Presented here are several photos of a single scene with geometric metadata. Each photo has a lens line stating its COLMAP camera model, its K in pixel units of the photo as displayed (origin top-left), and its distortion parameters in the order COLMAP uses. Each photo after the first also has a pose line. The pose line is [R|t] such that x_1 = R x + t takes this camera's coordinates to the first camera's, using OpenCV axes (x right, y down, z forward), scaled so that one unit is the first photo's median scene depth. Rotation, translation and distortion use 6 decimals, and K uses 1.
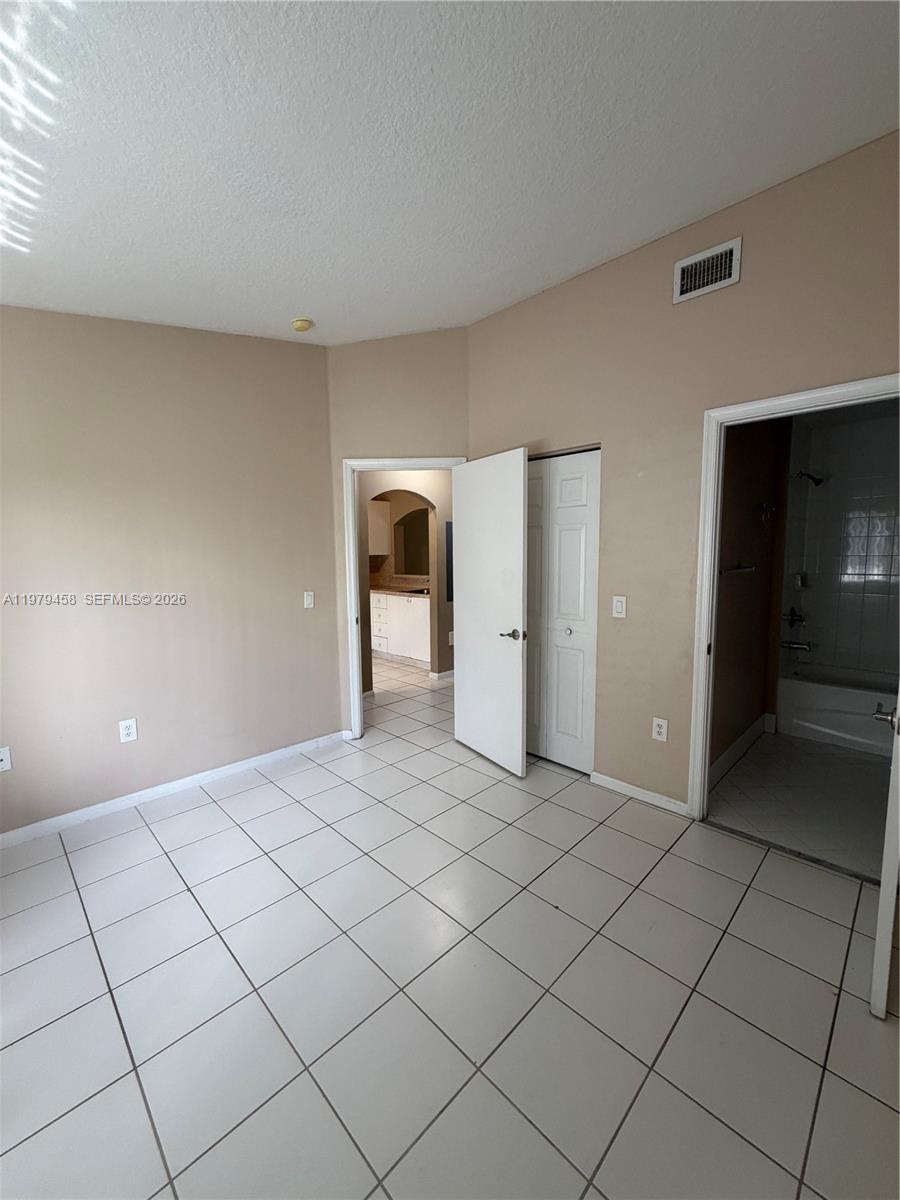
lens RADIAL K [[477.9, 0, 453.6], [0, 477.9, 597.0], [0, 0, 1]] dist [-0.004102, 0.001366]
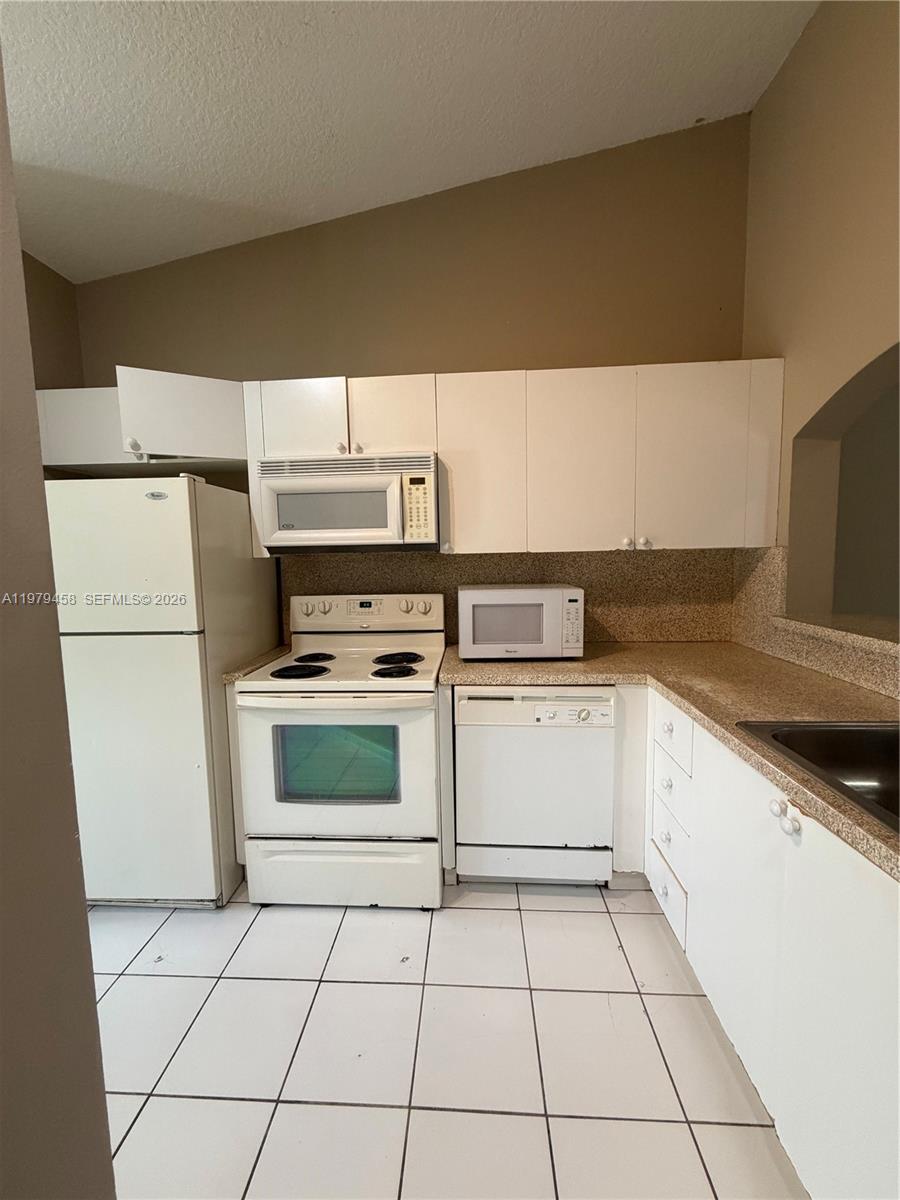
lens RADIAL K [[477.9, 0, 447.0], [0, 477.9, 596.9], [0, 0, 1]] dist [-0.004102, 0.001366]
pose [[0.655310, 0.066456, -0.752431, -0.045072], [-0.055178, 0.997673, 0.040060, -0.062353], [0.753342, 0.015266, 0.657451, 0.701625]]
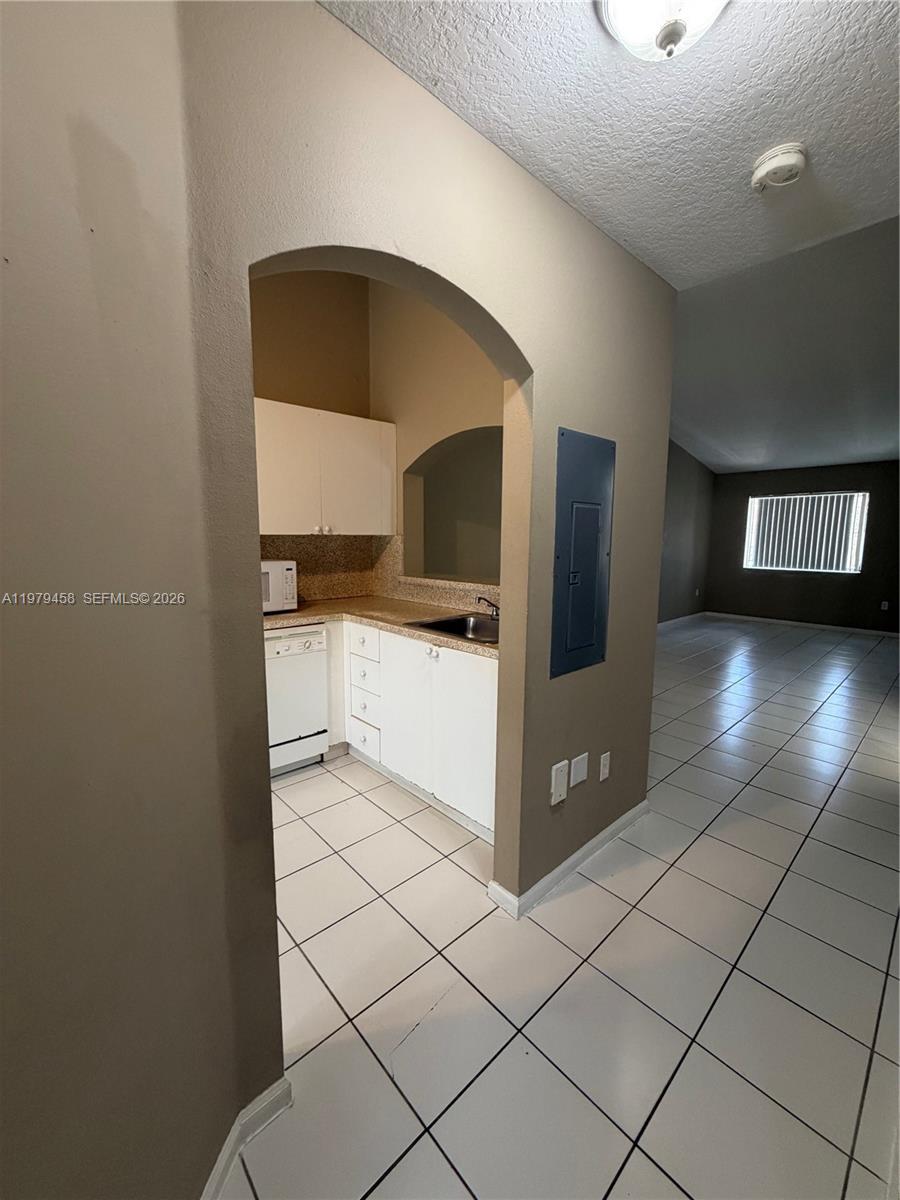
lens RADIAL K [[477.9, 0, 452.6], [0, 477.9, 596.1], [0, 0, 1]] dist [-0.004102, 0.001366]
pose [[0.998877, 0.020639, -0.042637, -0.054854], [-0.019256, 0.999283, 0.032600, -0.045682], [0.043280, -0.031742, 0.998559, 0.543468]]
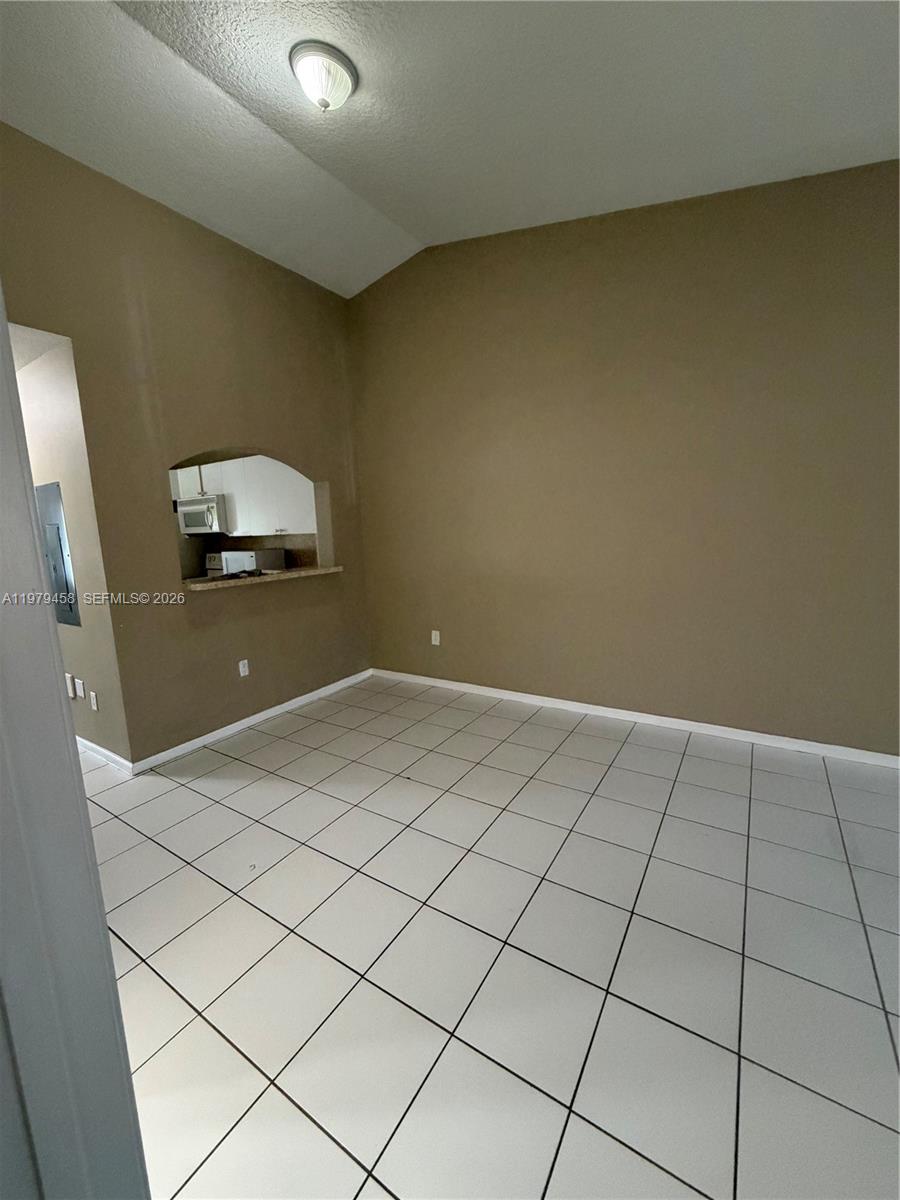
lens RADIAL K [[477.9, 0, 446.8], [0, 477.9, 597.4], [0, 0, 1]] dist [-0.004102, 0.001366]
pose [[0.200661, 0.146200, -0.968690, 0.524949], [-0.045750, 0.989121, 0.139806, -0.103634], [0.978592, 0.016264, 0.205166, 1.089113]]
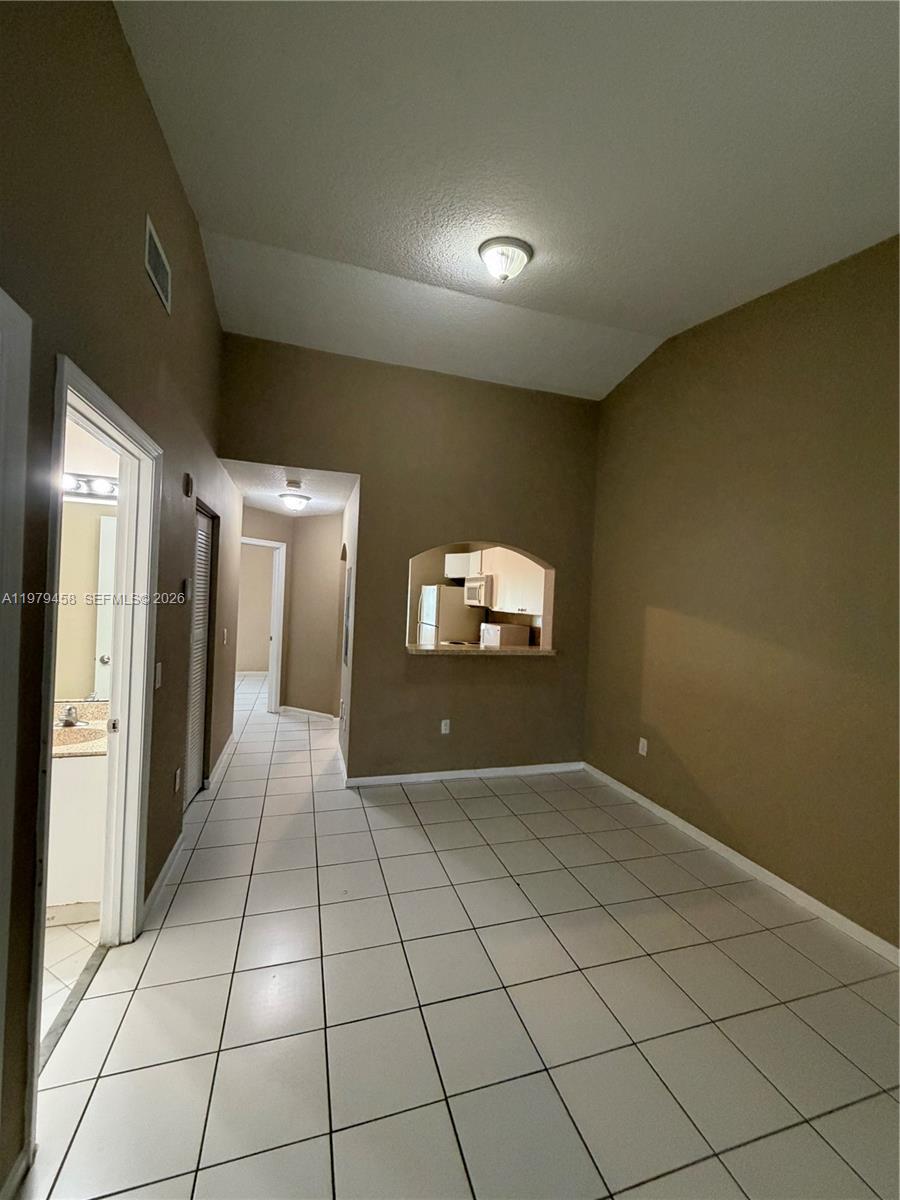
lens RADIAL K [[477.9, 0, 449.7], [0, 477.9, 598.1], [0, 0, 1]] dist [-0.004102, 0.001366]
pose [[-0.474034, -0.009784, -0.880452, 0.514852], [-0.113170, 0.992322, 0.049903, -0.135213], [0.873203, 0.123297, -0.471502, 1.247481]]
